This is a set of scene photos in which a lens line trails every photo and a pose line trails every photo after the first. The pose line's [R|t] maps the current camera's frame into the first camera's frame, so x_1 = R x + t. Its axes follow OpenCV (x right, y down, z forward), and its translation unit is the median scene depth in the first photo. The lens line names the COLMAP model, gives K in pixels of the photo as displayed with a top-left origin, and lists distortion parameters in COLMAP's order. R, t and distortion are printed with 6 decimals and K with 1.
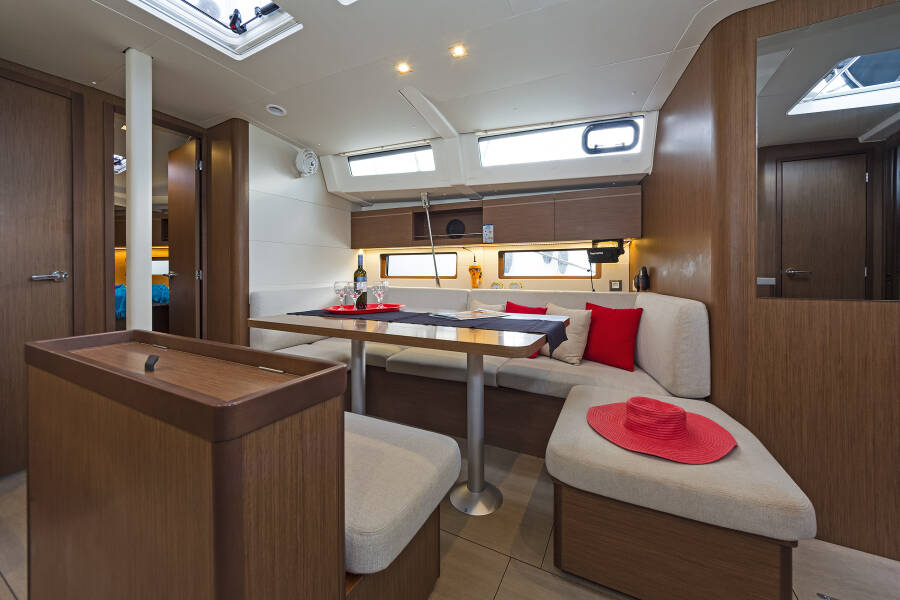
lens RADIAL K [[329.7, 0, 404.2], [0, 329.7, 273.8], [0, 0, 1]] dist [-0.001515, -0.001592]
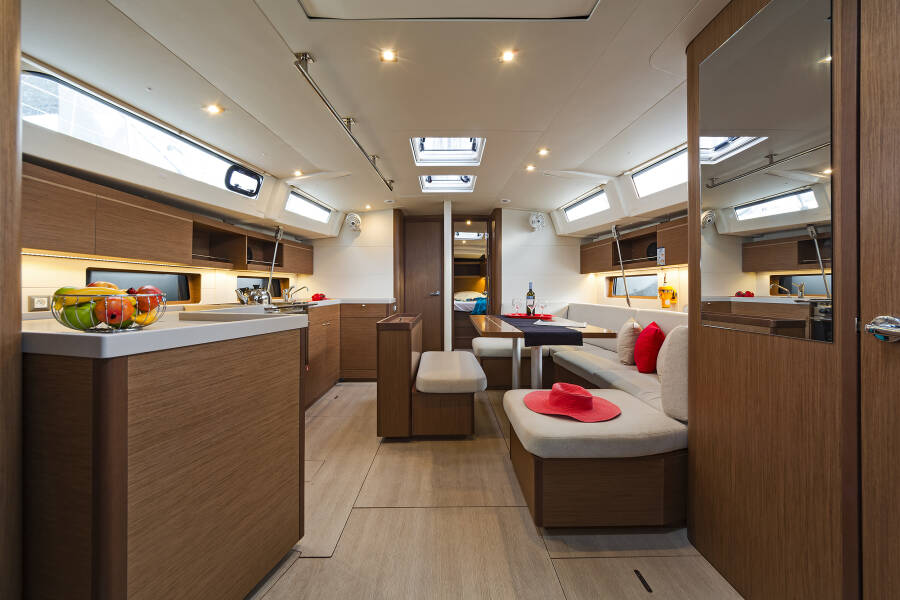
lens RADIAL K [[329.7, 0, 447.6], [0, 329.7, 288.8], [0, 0, 1]] dist [-0.001515, -0.001592]
pose [[0.460888, -0.001683, -0.887456, 0.833398], [0.002135, 0.999997, -0.000788, -0.019576], [0.887456, -0.001531, 0.460891, -0.073700]]
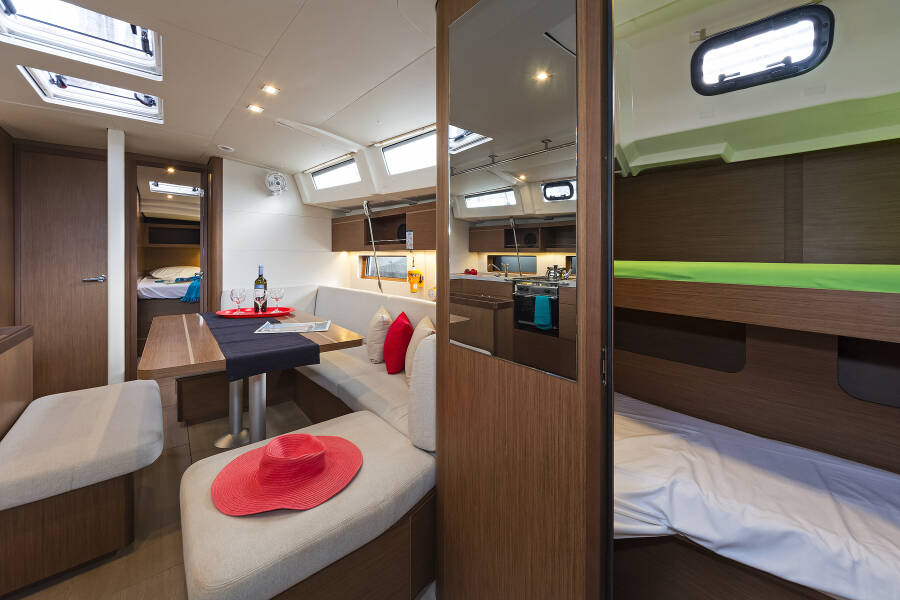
lens RADIAL K [[329.7, 0, 454.1], [0, 329.7, 255.5], [0, 0, 1]] dist [-0.001515, -0.001592]
pose [[0.926242, 0.005958, -0.376881, 0.721864], [-0.003546, 0.999969, 0.007093, -0.079552], [0.376912, -0.005234, 0.926234, 0.126897]]
